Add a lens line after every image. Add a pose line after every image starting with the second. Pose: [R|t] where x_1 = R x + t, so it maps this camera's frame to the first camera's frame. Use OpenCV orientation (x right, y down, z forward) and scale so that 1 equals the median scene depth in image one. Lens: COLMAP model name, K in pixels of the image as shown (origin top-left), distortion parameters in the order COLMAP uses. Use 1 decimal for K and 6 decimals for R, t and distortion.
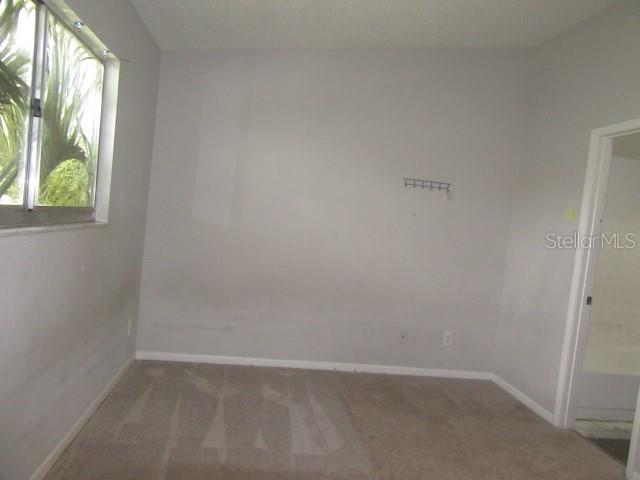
lens RADIAL K [[466.8, 0, 320.0], [0, 466.8, 240.0], [0, 0, 1]] dist [0.001856, 0.000909]
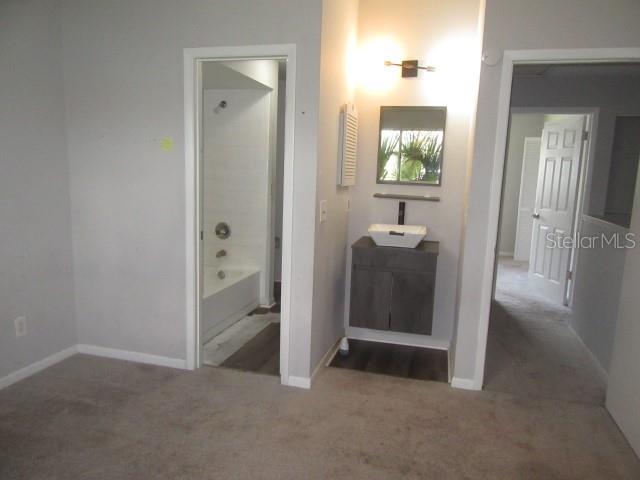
lens RADIAL K [[478.0, 0, 320.0], [0, 478.0, 240.0], [0, 0, 1]] dist [-0.004702, -0.004661]
pose [[0.389466, -0.228747, 0.892183, -0.210598], [0.054935, 0.972713, 0.225413, -0.069888], [-0.919401, -0.038779, 0.391405, 0.380415]]
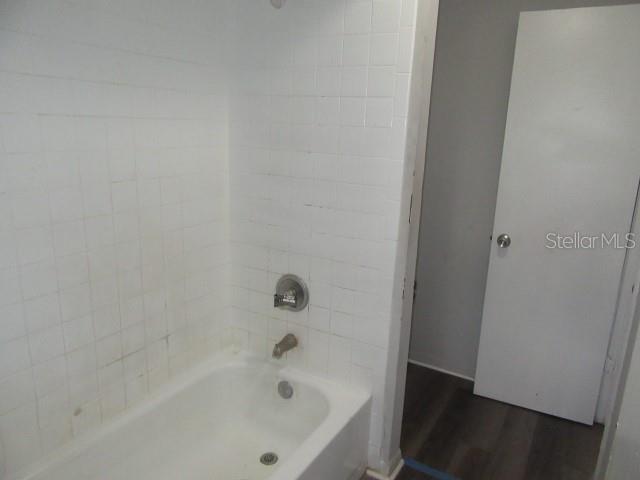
lens RADIAL K [[478.0, 0, 320.0], [0, 478.0, 240.0], [0, 0, 1]] dist [-0.004702, -0.004661]
pose [[0.614150, -0.273950, 0.740116, 0.556955], [0.070080, 0.953044, 0.294612, -0.037674], [-0.786072, -0.129068, 0.604510, 0.822154]]
